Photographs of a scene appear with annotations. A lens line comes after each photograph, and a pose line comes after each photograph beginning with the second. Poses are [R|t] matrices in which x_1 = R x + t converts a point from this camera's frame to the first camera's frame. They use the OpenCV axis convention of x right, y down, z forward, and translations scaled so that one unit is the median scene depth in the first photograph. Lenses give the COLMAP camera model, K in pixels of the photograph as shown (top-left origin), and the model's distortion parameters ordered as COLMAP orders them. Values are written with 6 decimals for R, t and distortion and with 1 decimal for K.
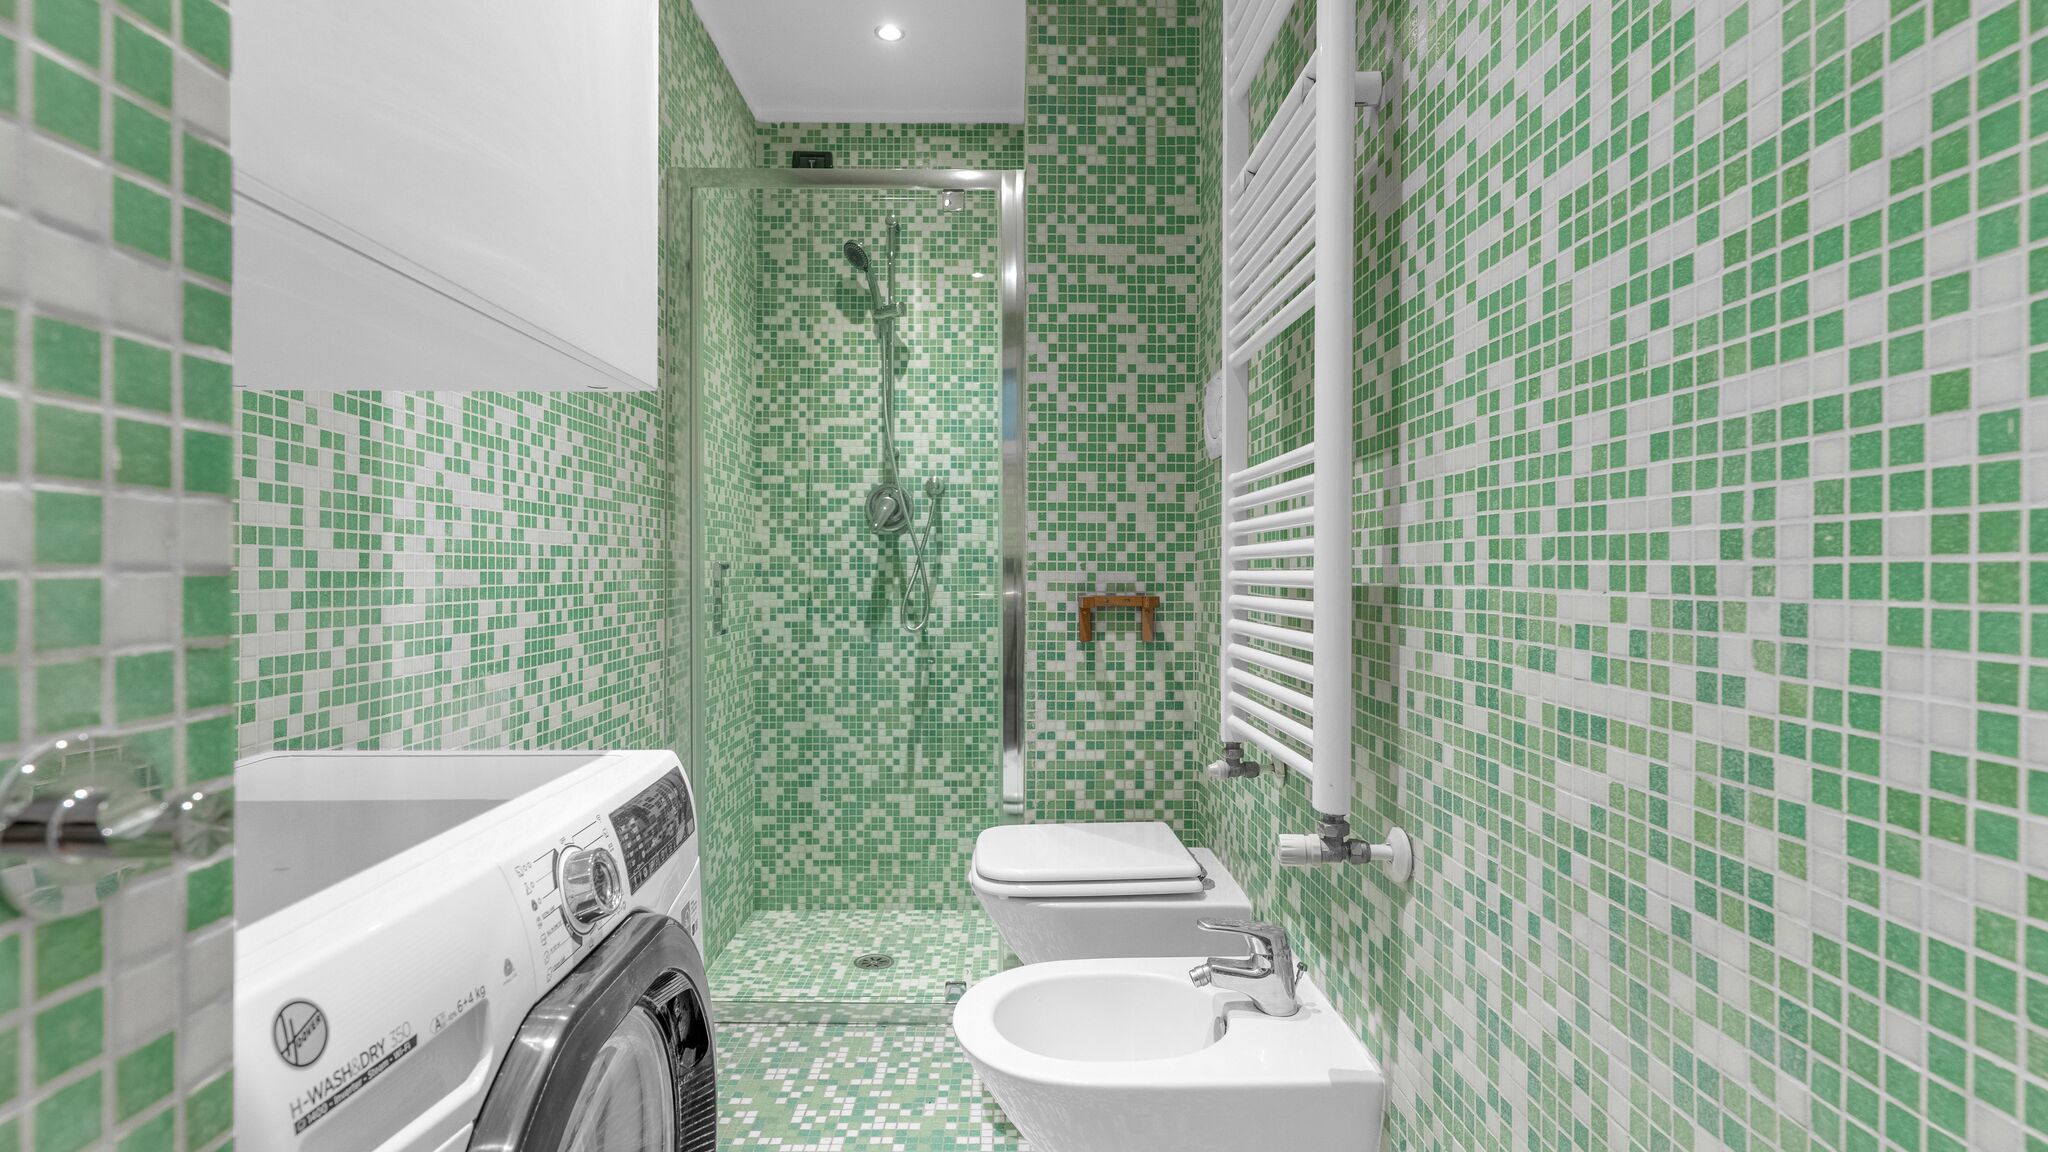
lens RADIAL K [[990.2, 0, 1026.3], [0, 990.2, 572.2], [0, 0, 1]] dist [0.001648, 0.001853]
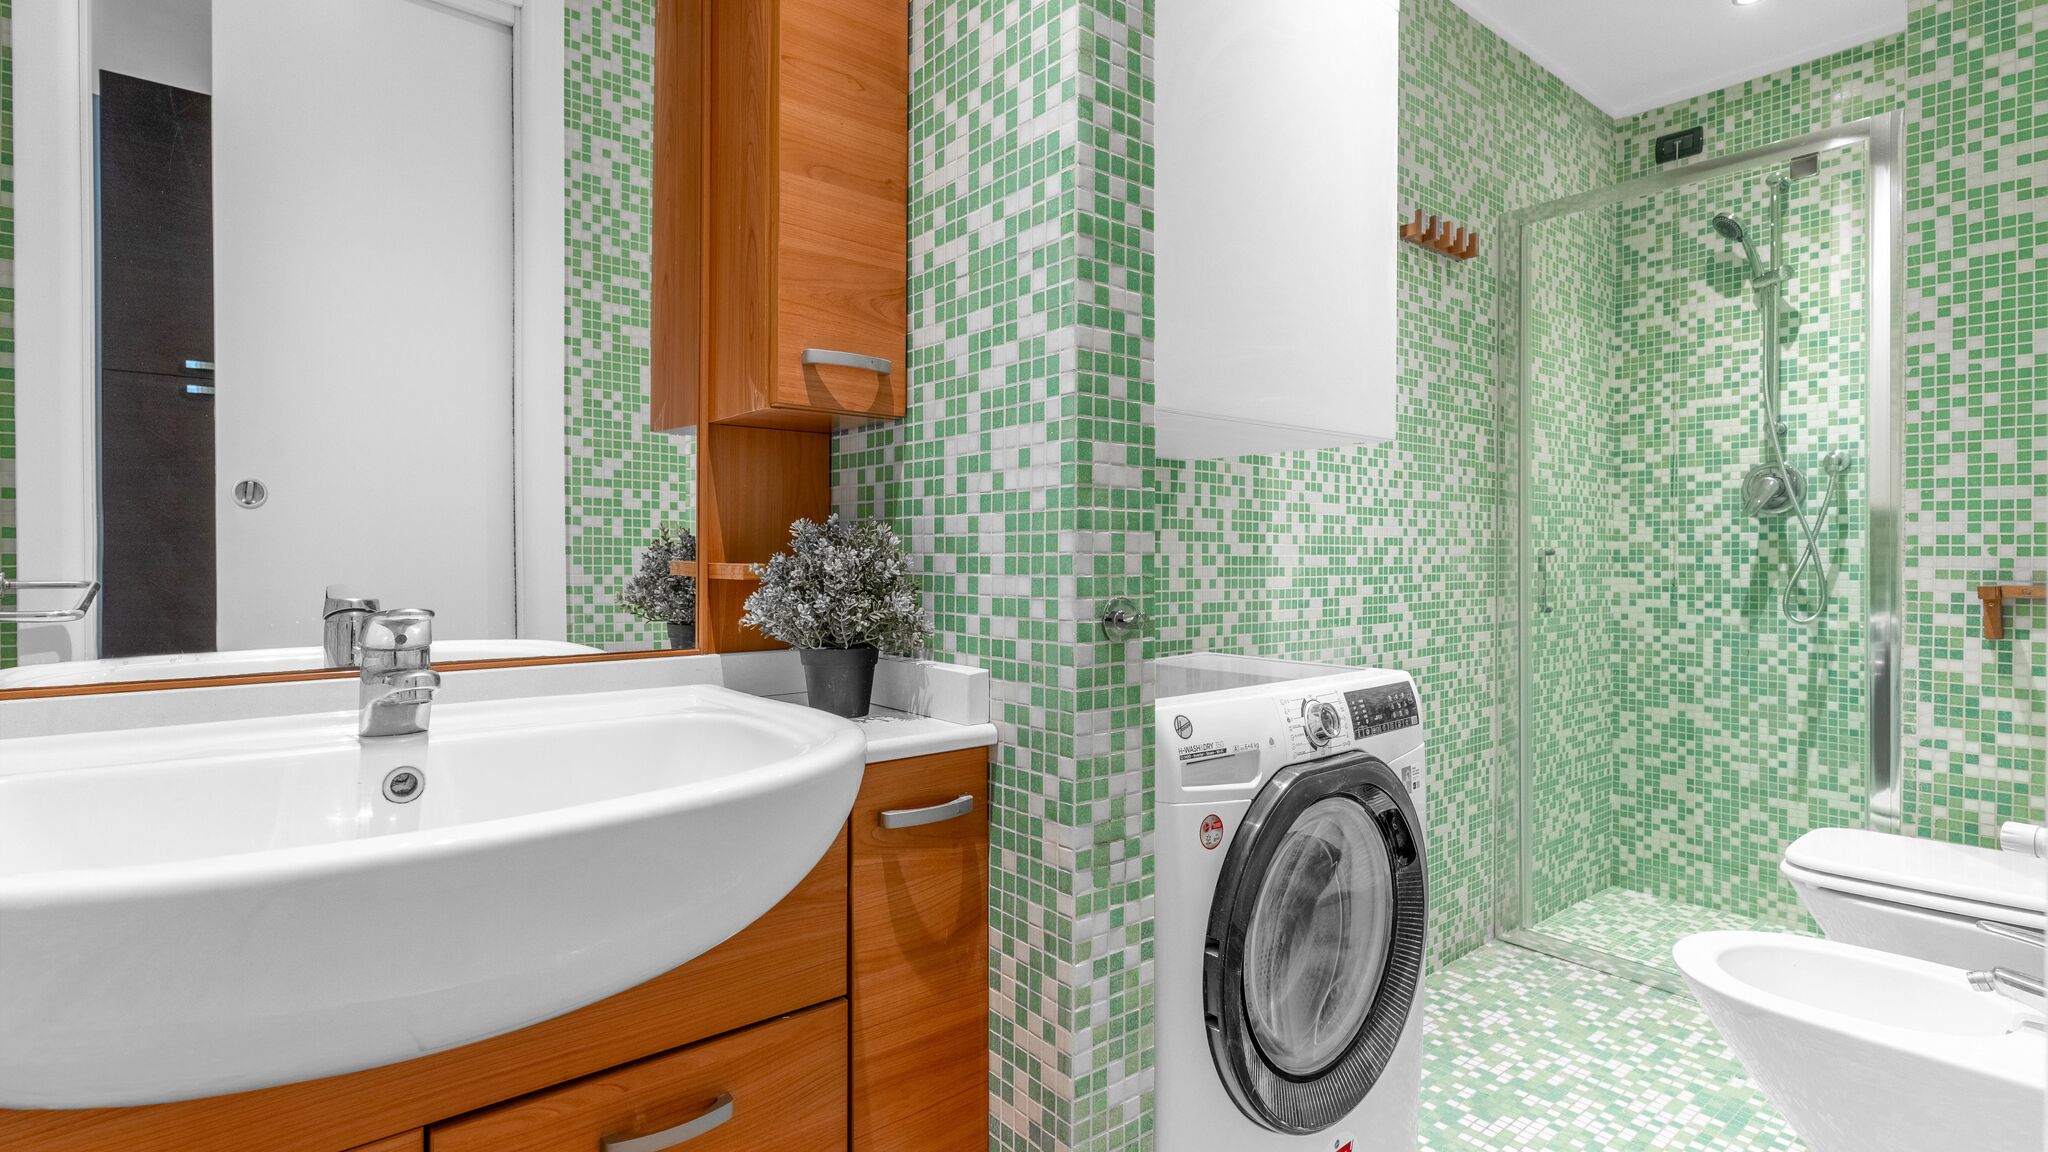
lens RADIAL K [[990.2, 0, 1022.2], [0, 990.2, 565.5], [0, 0, 1]] dist [0.001648, 0.001853]
pose [[0.633123, 0.006390, -0.774025, 0.137528], [-0.001442, 0.999974, 0.007076, 0.001347], [0.774050, -0.003364, 0.633116, -0.133335]]
